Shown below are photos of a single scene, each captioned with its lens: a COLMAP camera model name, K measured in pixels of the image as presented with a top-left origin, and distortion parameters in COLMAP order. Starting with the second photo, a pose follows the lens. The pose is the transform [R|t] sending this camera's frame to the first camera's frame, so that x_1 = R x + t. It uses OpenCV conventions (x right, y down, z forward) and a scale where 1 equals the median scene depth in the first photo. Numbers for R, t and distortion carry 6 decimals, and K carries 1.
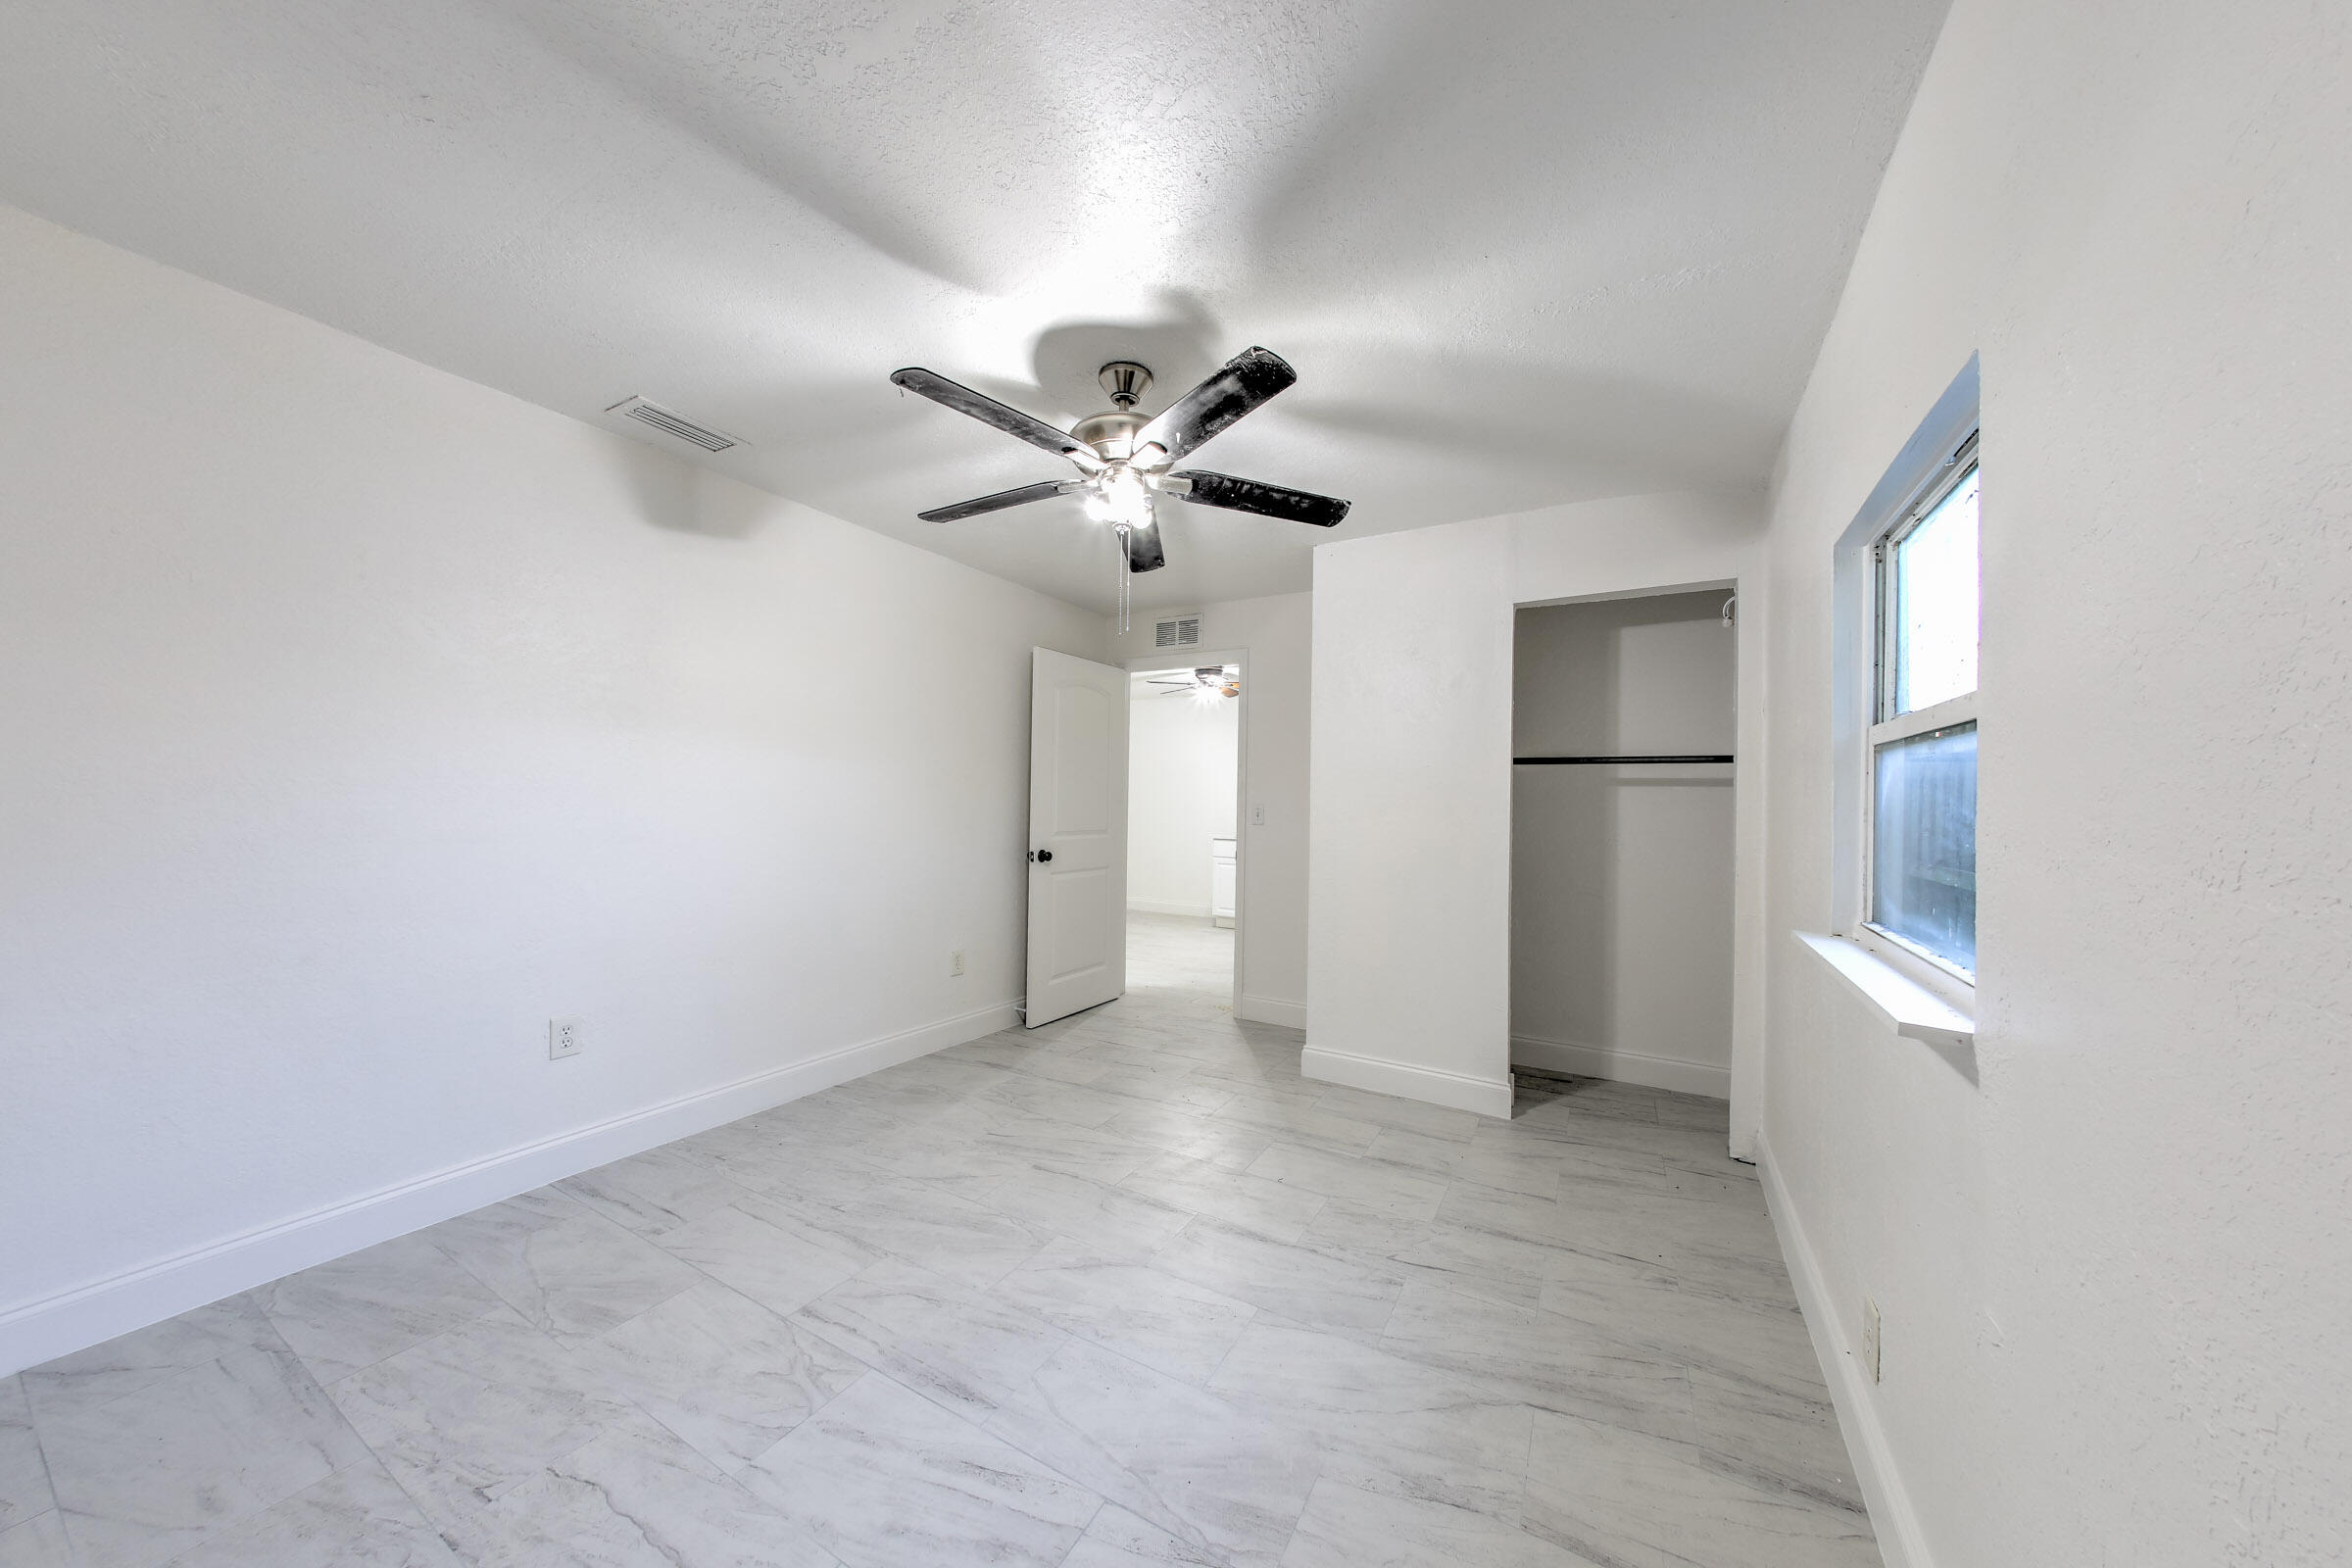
lens RADIAL K [[774.1, 0, 1176.8], [0, 774.1, 792.2], [0, 0, 1]] dist [-0.000512, -0.000071]
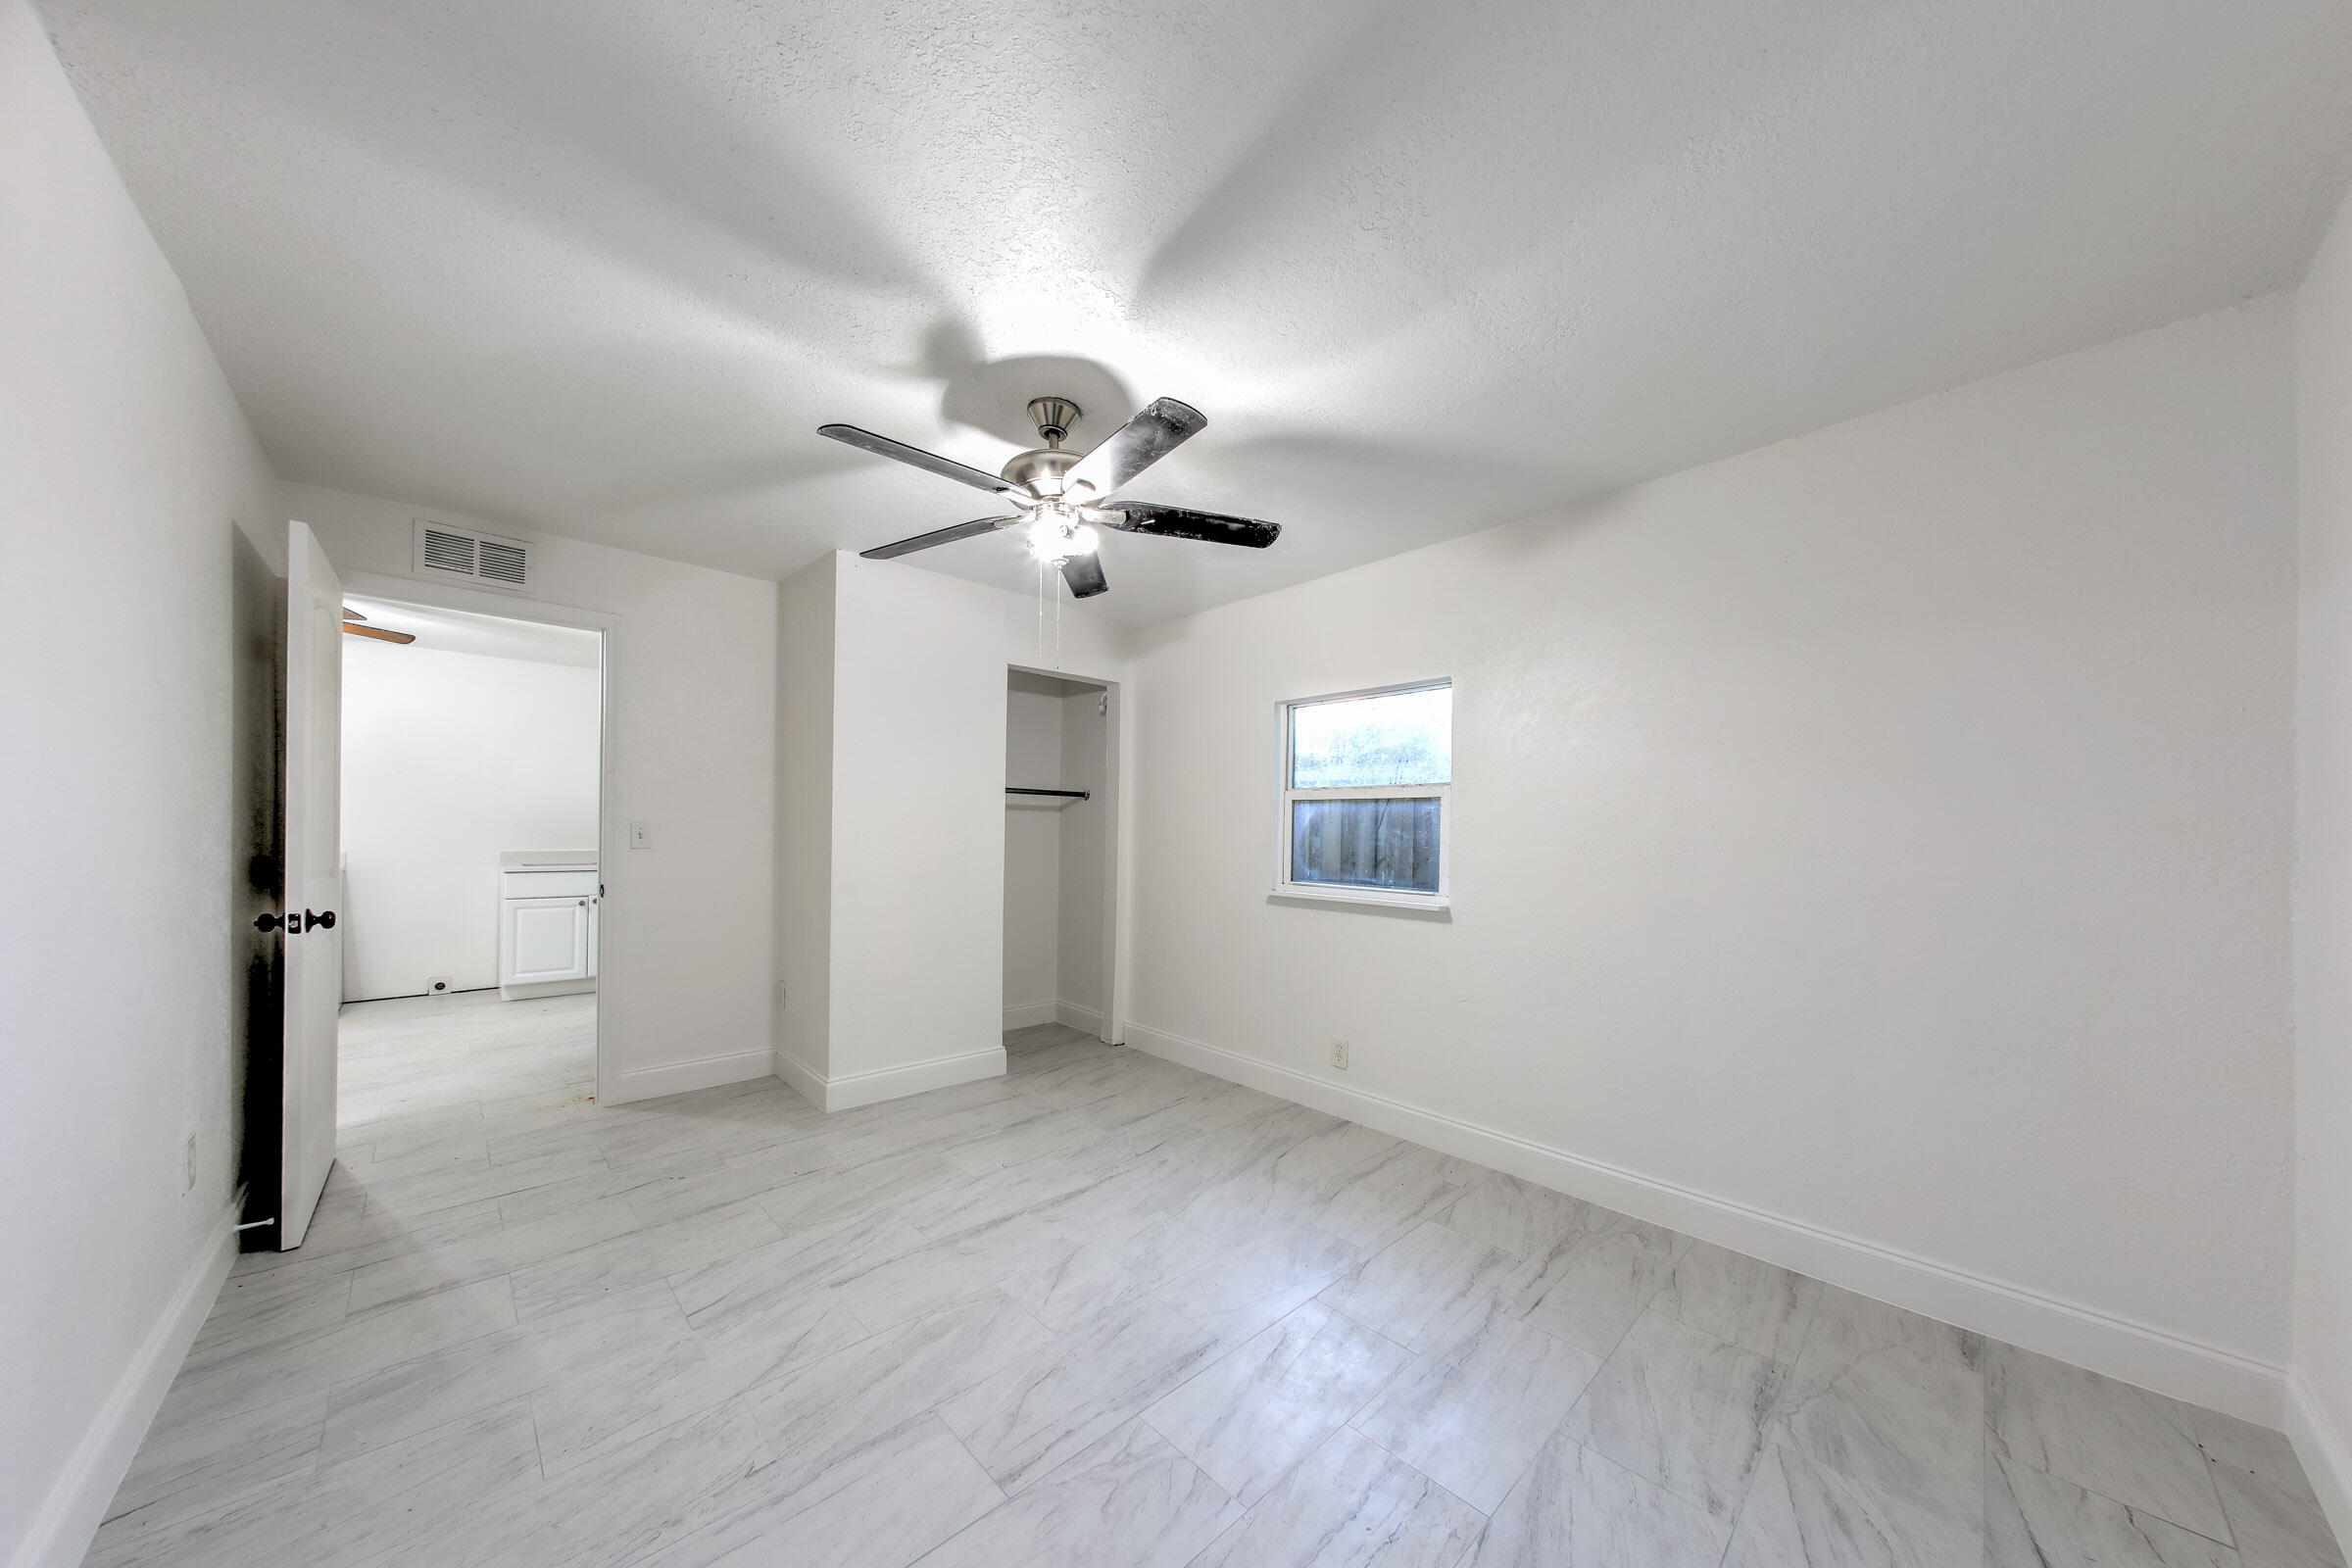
lens RADIAL K [[778.4, 0, 1183.9], [0, 778.4, 838.7], [0, 0, 1]] dist [-0.000284, -0.000043]
pose [[0.281440, -0.018272, 0.959405, -0.963868], [-0.023054, 0.999401, 0.025796, -0.001875], [-0.959302, -0.029378, 0.280850, 0.513453]]
